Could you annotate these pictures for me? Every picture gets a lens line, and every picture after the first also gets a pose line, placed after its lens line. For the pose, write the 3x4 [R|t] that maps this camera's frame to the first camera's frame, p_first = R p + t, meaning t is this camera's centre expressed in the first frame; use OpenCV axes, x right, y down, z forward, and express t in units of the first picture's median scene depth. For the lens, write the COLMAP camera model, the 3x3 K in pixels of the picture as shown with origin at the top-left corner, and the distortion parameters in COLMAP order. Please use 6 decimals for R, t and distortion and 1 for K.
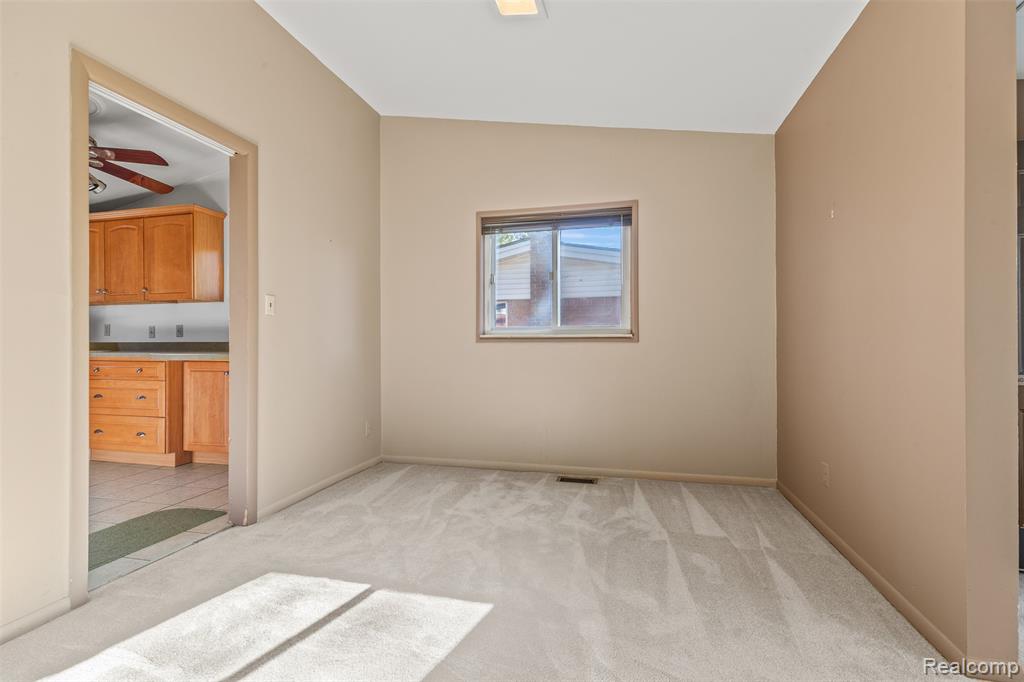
lens RADIAL K [[464.2, 0, 512.0], [0, 464.2, 341.0], [0, 0, 1]] dist [0.001996, 0.000263]
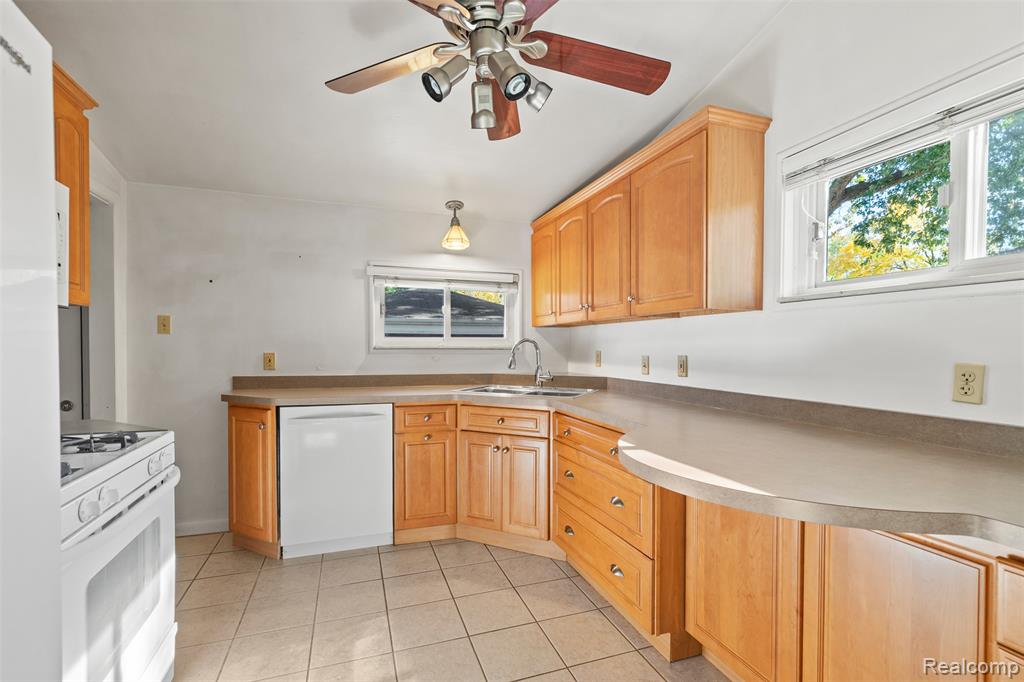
lens RADIAL K [[463.4, 0, 510.2], [0, 463.4, 354.2], [0, 0, 1]] dist [0.001843, 0.000076]
pose [[0.548877, 0.017804, -0.835714, -0.386548], [0.000419, 0.999767, 0.021574, -0.052481], [0.835903, -0.012192, 0.548741, 0.553809]]
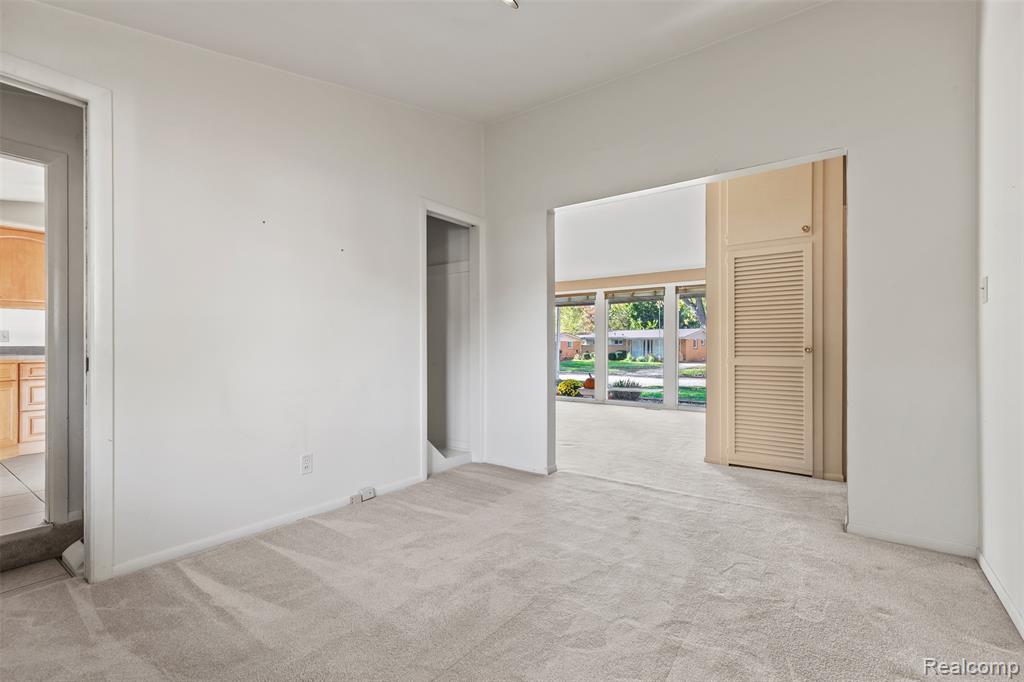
lens RADIAL K [[464.2, 0, 512.0], [0, 464.2, 341.0], [0, 0, 1]] dist [0.001996, 0.000263]
pose [[0.377678, 0.005379, 0.925921, -1.431129], [-0.003552, 0.999984, -0.004360, -0.008930], [-0.925930, -0.001642, 0.377691, -0.440662]]
